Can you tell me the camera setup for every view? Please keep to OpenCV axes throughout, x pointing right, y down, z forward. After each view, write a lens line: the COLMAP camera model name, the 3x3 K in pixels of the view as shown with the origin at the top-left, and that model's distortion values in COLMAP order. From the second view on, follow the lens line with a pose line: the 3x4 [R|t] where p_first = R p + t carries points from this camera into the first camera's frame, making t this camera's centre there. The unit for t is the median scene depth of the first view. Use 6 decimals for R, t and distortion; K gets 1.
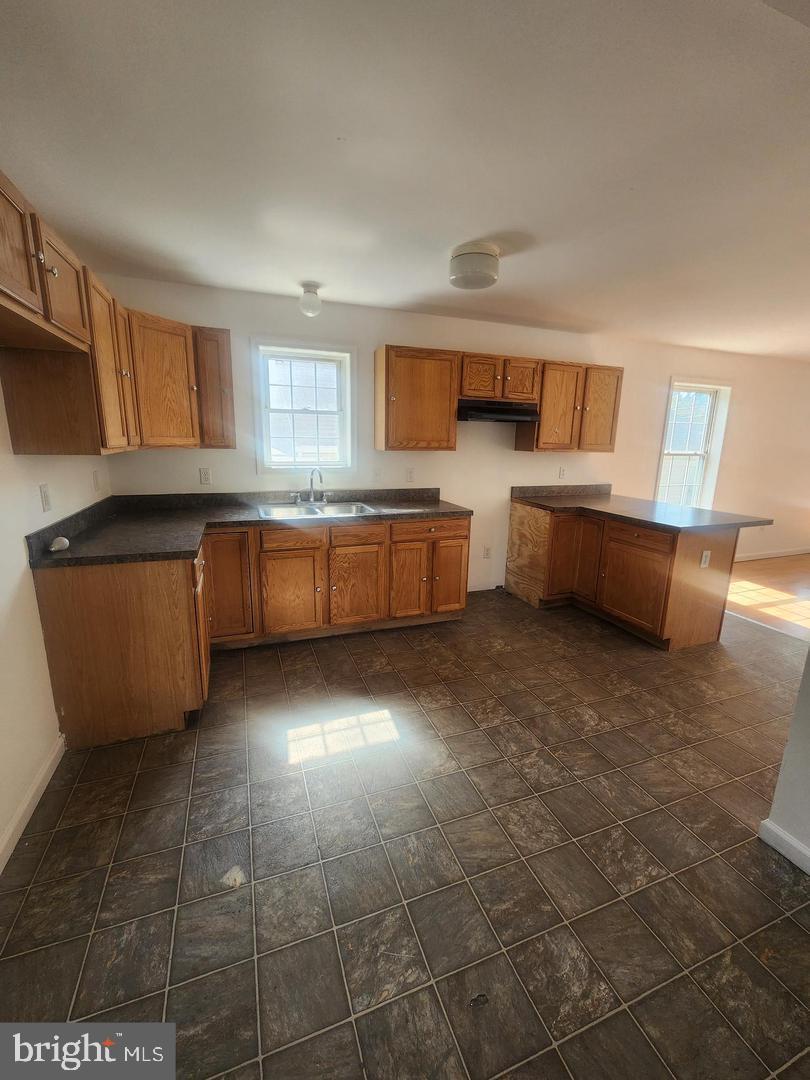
lens RADIAL K [[436.9, 0, 404.7], [0, 436.9, 540.1], [0, 0, 1]] dist [-0.011850, 0.000513]
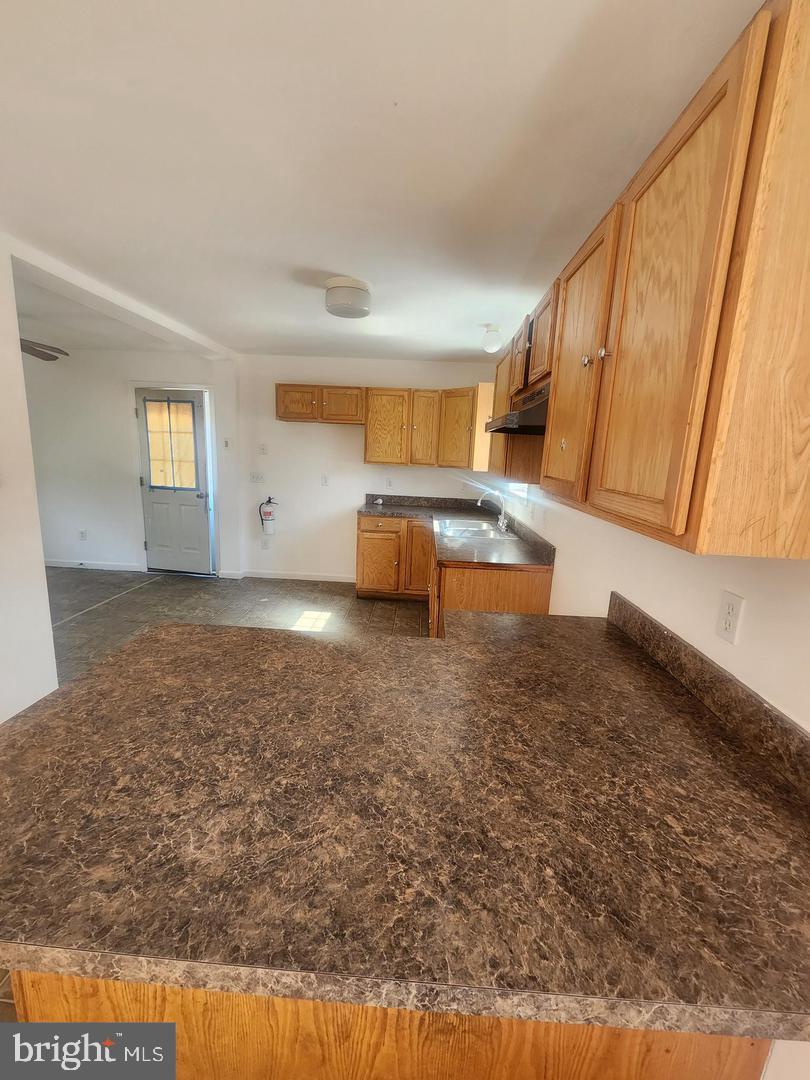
lens RADIAL K [[436.9, 0, 406.4], [0, 436.9, 543.1], [0, 0, 1]] dist [-0.011850, 0.000513]
pose [[-0.389793, 0.152861, -0.908127, 1.061306], [-0.251184, 0.931088, 0.264540, -0.349734], [0.885984, 0.331223, -0.324536, 1.522618]]
